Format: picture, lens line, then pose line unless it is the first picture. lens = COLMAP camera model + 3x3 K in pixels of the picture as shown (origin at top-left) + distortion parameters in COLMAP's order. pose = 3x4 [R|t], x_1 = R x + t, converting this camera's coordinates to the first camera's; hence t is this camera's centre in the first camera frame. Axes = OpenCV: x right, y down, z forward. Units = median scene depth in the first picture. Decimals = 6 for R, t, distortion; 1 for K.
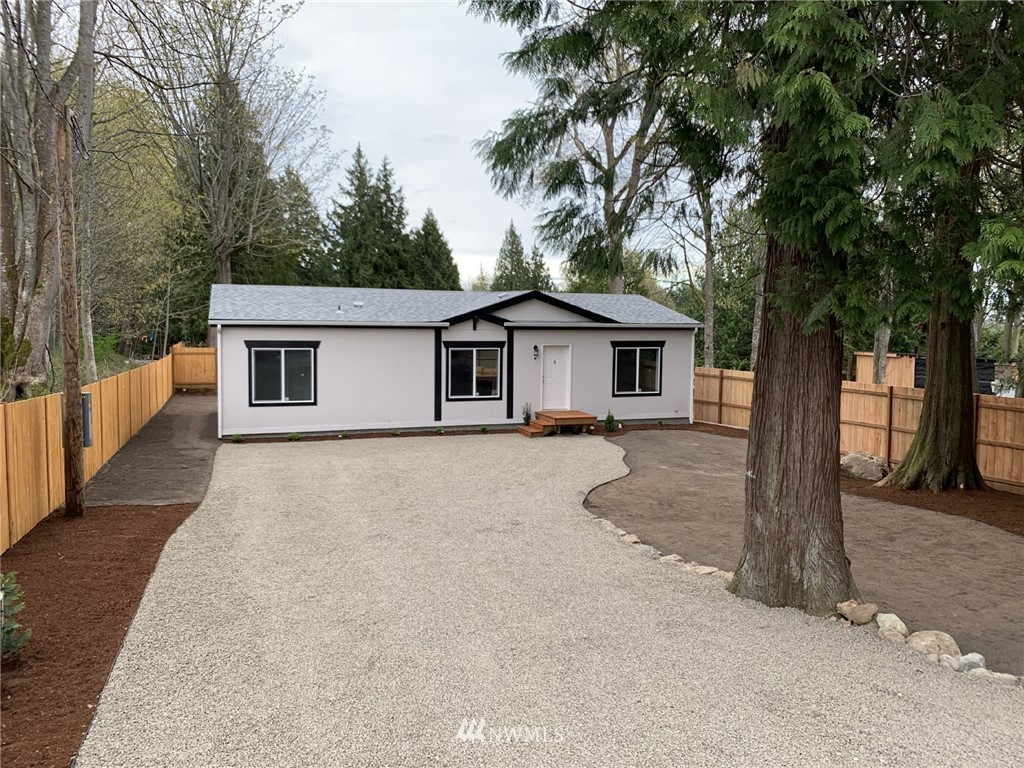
lens RADIAL K [[780.3, 0, 516.4], [0, 780.3, 380.2], [0, 0, 1]] dist [0.054428, -0.089110]
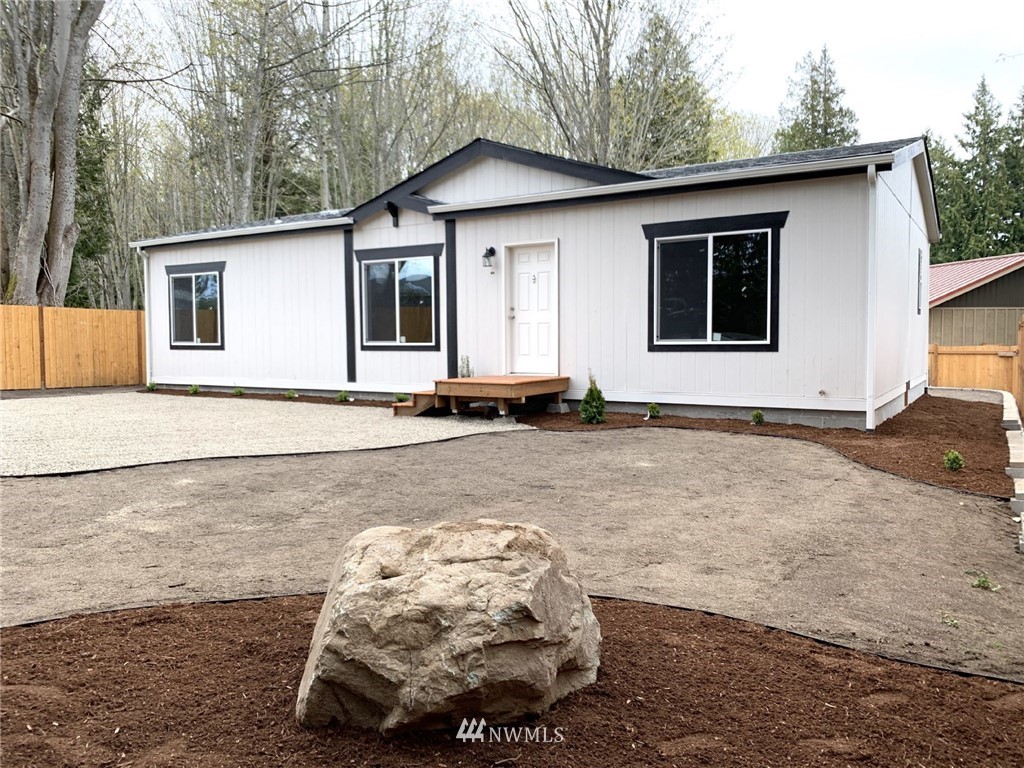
lens RADIAL K [[780.3, 0, 516.9], [0, 780.3, 386.9], [0, 0, 1]] dist [0.054428, -0.089110]
pose [[0.622514, 0.034664, -0.781841, 0.449730], [-0.045956, 0.998914, 0.007697, 0.044393], [0.781258, 0.031139, 0.623431, 0.700891]]
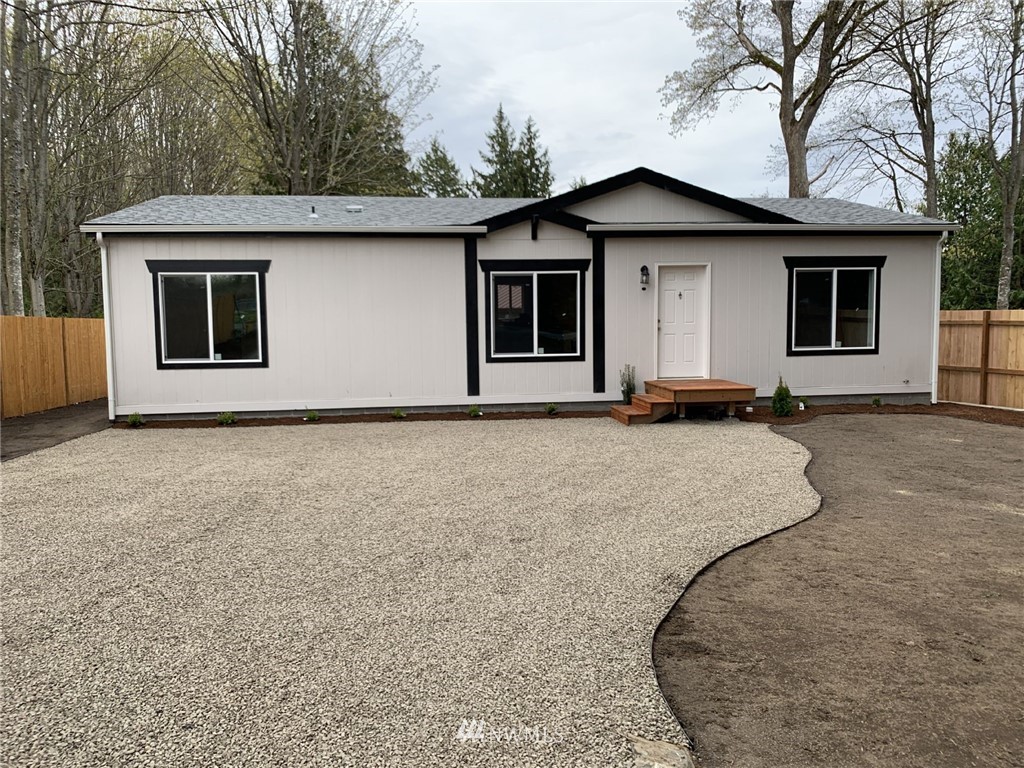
lens RADIAL K [[780.3, 0, 510.7], [0, 780.3, 377.0], [0, 0, 1]] dist [0.054428, -0.089110]
pose [[0.973984, -0.005142, -0.226559, 0.059927], [0.006625, 0.999961, 0.005787, 0.034178], [0.226520, -0.007137, 0.973980, 0.418243]]
